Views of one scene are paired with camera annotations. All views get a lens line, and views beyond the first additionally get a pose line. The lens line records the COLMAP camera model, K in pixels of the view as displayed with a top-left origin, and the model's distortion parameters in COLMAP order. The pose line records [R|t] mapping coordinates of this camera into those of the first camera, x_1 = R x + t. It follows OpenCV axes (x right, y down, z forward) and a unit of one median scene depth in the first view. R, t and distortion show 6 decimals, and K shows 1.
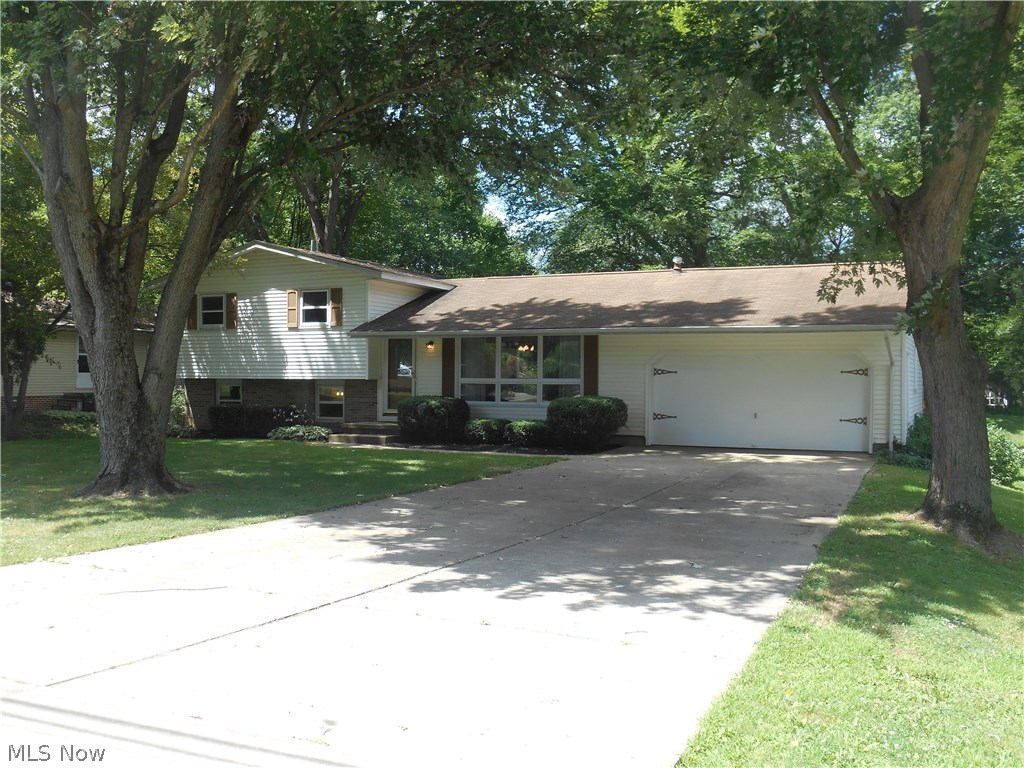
lens RADIAL K [[964.1, 0, 512.0], [0, 964.1, 384.0], [0, 0, 1]] dist [-0.057075, 0.018996]
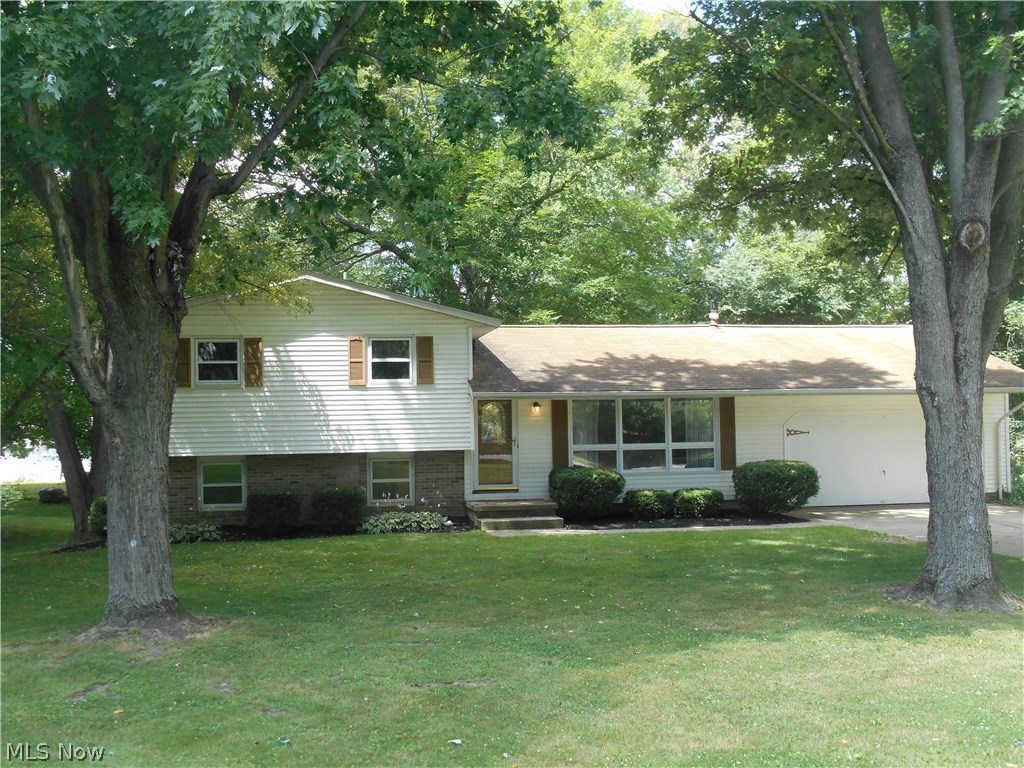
lens RADIAL K [[1096.9, 0, 512.0], [0, 1096.9, 384.0], [0, 0, 1]] dist [-0.010064, -0.027814]
pose [[0.823226, -0.000003, 0.567714, -0.630855], [0.024877, 0.999040, -0.036069, -0.025566], [-0.567169, 0.043816, 0.822435, 0.208940]]
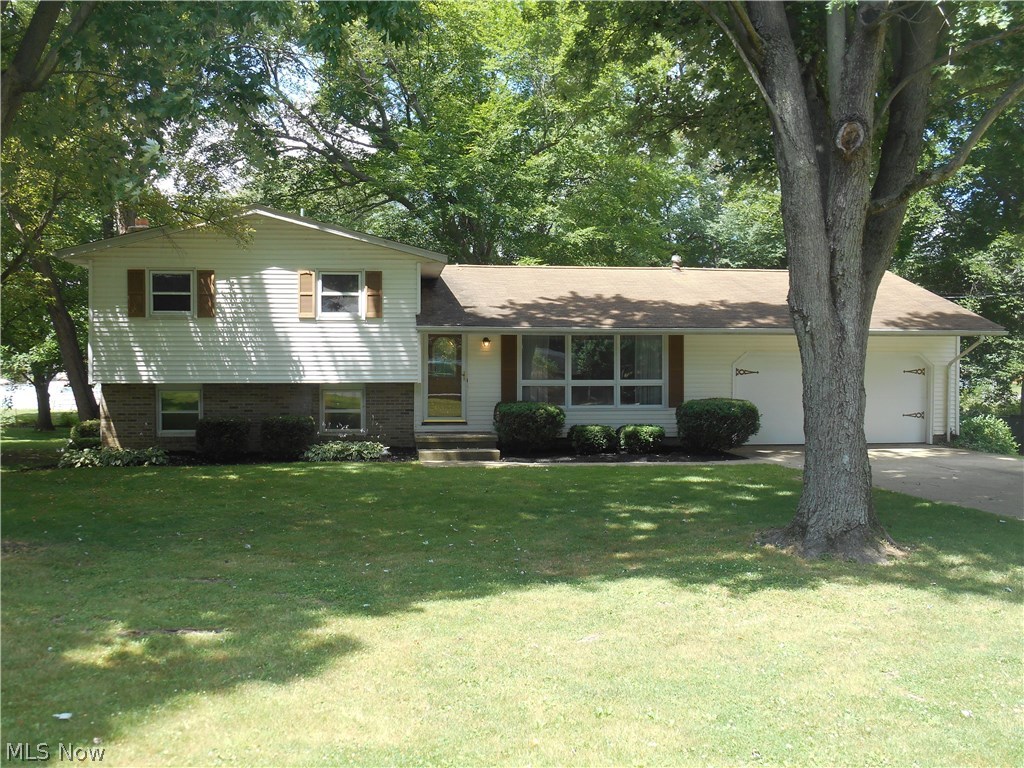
lens RADIAL K [[964.1, 0, 512.0], [0, 964.1, 384.0], [0, 0, 1]] dist [-0.057075, 0.018996]
pose [[0.853105, -0.014699, 0.521533, -0.502127], [0.008415, 0.999861, 0.014415, -0.014597], [-0.521672, -0.007909, 0.853109, 0.238466]]
